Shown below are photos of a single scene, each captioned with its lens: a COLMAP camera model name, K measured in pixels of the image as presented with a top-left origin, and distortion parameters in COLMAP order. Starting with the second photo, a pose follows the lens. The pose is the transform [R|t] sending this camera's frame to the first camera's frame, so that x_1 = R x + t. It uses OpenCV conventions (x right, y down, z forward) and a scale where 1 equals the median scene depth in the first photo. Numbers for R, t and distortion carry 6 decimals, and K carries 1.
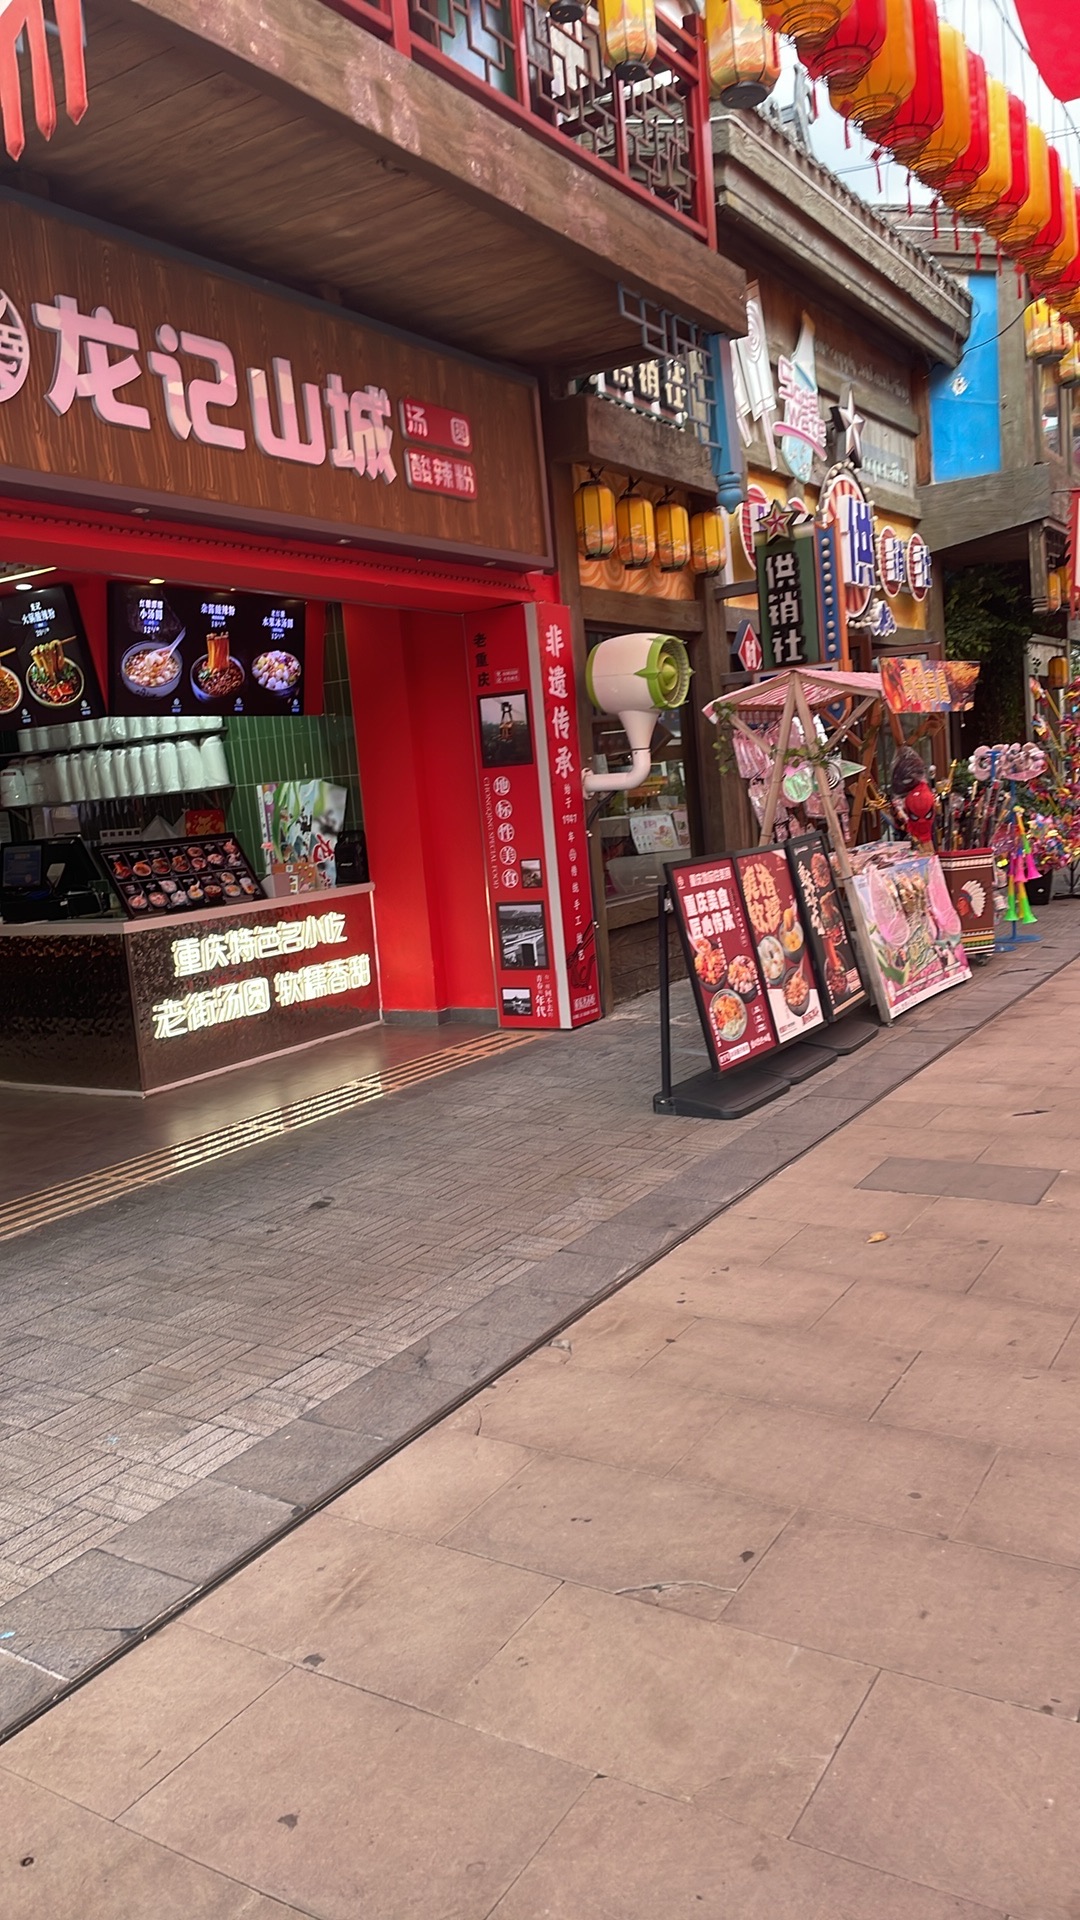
lens RADIAL K [[1382.7, 0, 545.3], [0, 1382.7, 924.8], [0, 0, 1]] dist [0.116009, -0.179760]
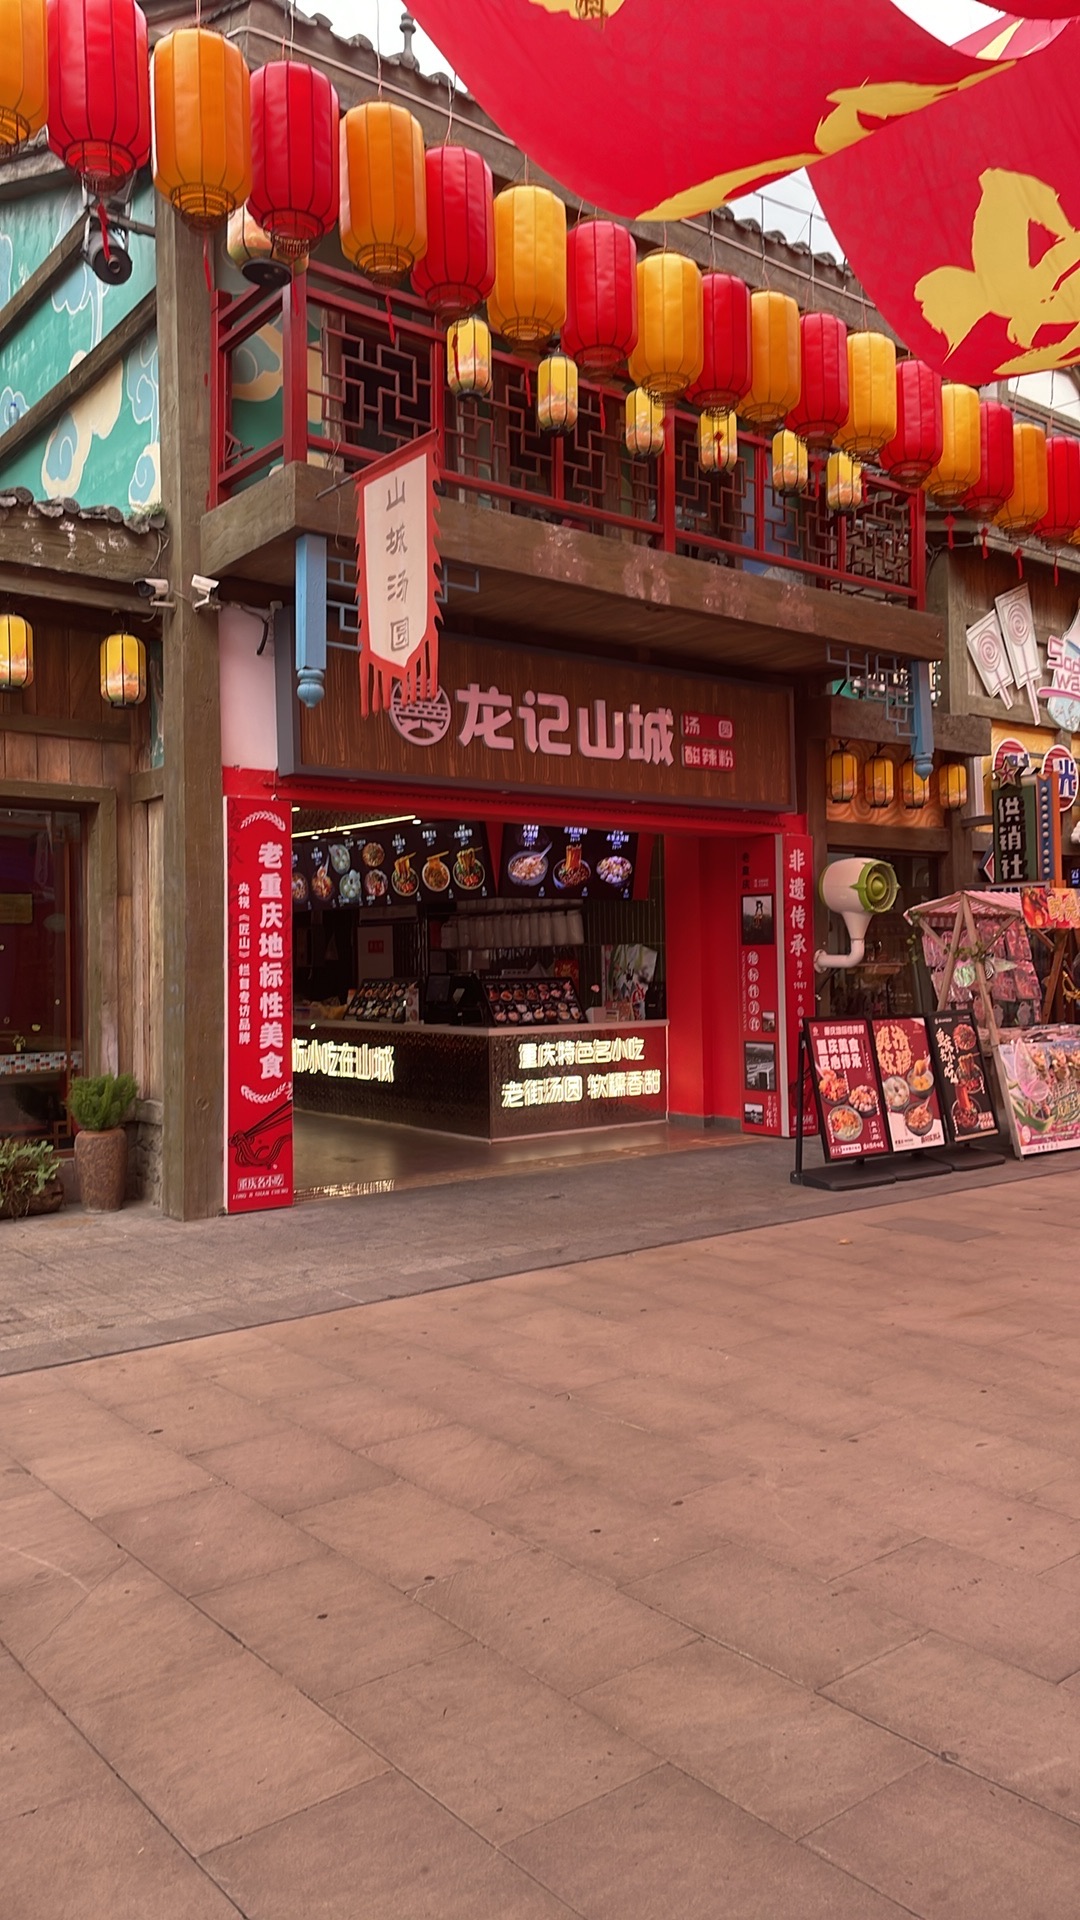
lens RADIAL K [[1382.7, 0, 545.3], [0, 1382.7, 924.8], [0, 0, 1]] dist [0.116009, -0.179760]
pose [[0.944228, 0.064851, -0.322844, 0.229458], [-0.099943, 0.990608, -0.093316, 0.019731], [0.313760, 0.120377, 0.941841, -0.418550]]
